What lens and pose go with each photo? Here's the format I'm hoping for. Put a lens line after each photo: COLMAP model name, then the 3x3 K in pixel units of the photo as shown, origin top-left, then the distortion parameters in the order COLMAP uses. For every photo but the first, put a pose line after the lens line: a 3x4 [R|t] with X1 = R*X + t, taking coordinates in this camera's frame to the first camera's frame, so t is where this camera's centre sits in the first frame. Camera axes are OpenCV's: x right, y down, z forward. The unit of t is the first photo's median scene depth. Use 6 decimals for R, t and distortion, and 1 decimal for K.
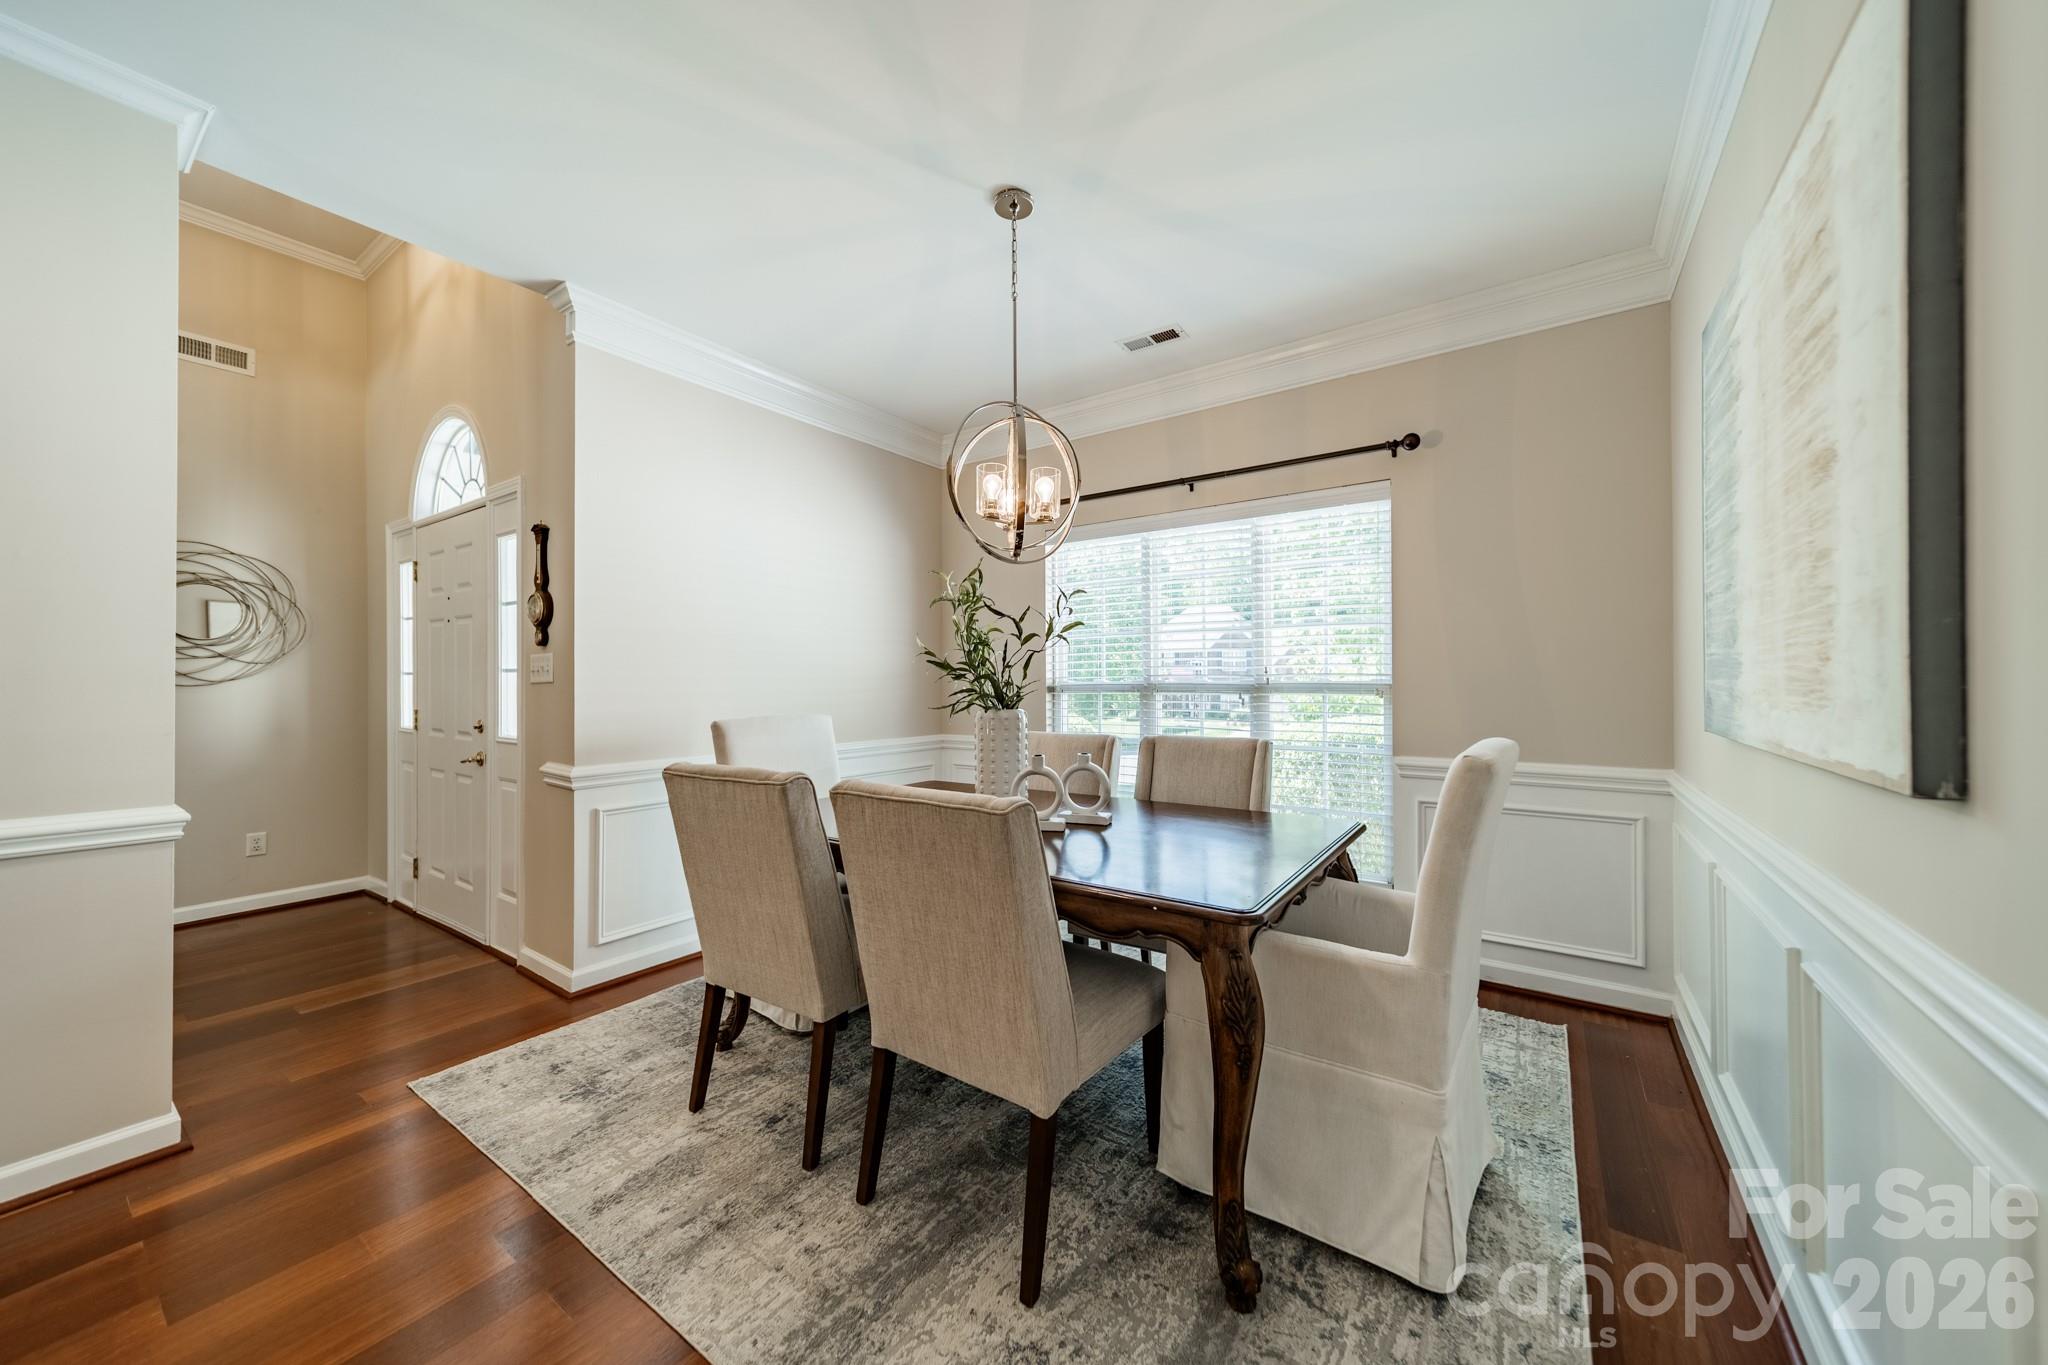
lens RADIAL K [[727.3, 0, 1031.4], [0, 727.3, 680.8], [0, 0, 1]] dist [0.007141, 0.000103]
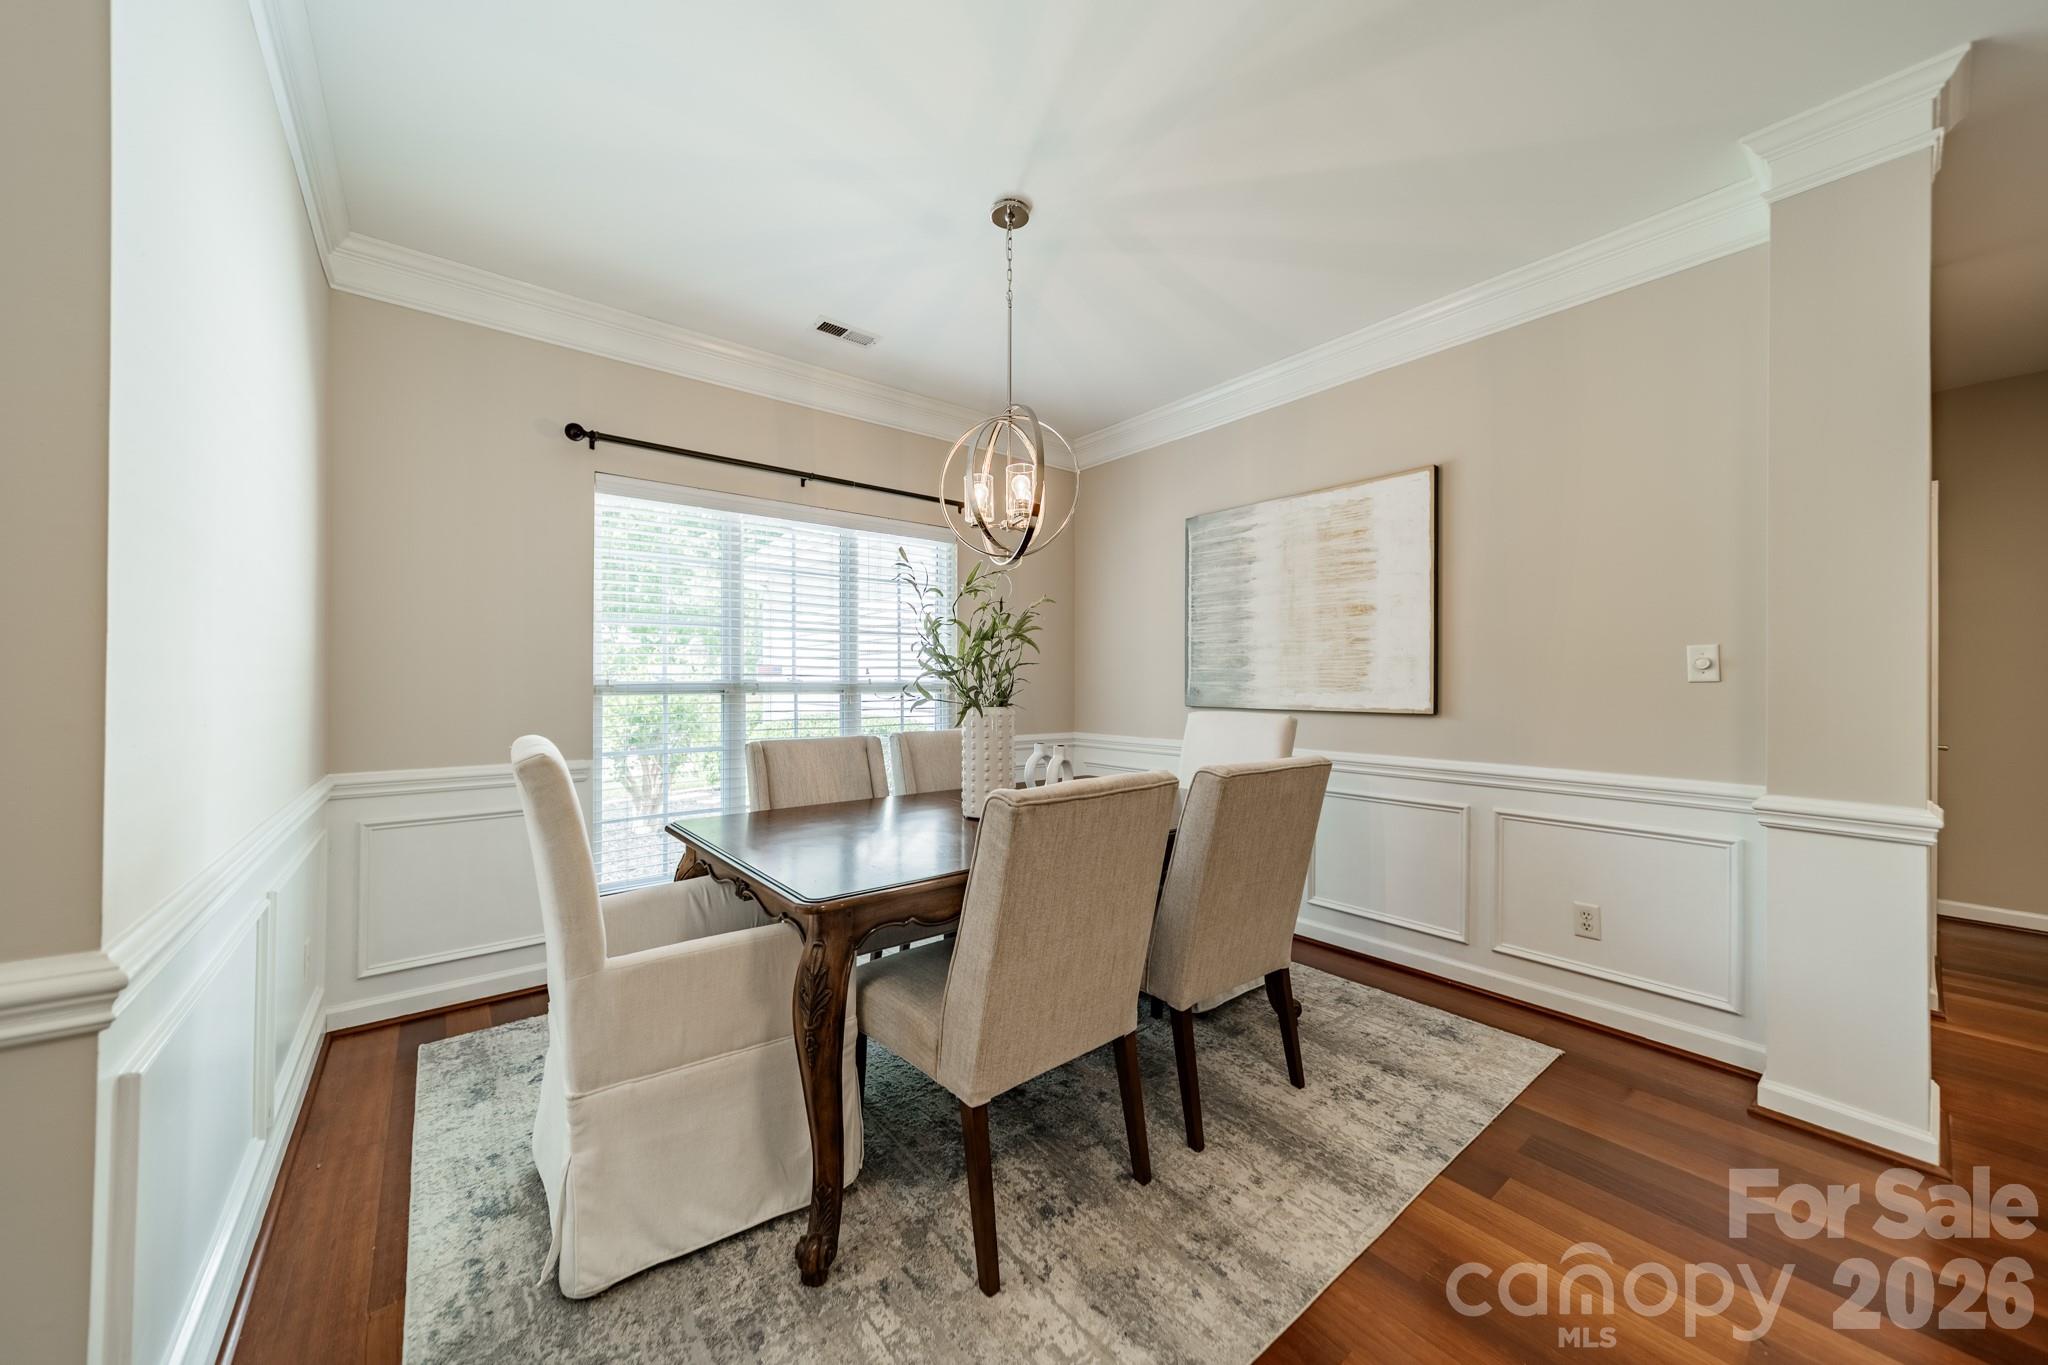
lens RADIAL K [[728.3, 0, 1029.1], [0, 728.3, 679.5], [0, 0, 1]] dist [0.006424, -0.000025]
pose [[0.276323, 0.010945, 0.961002, -0.893580], [-0.004955, 0.999938, -0.009964, 0.010468], [-0.961052, -0.002009, 0.276361, 0.615134]]
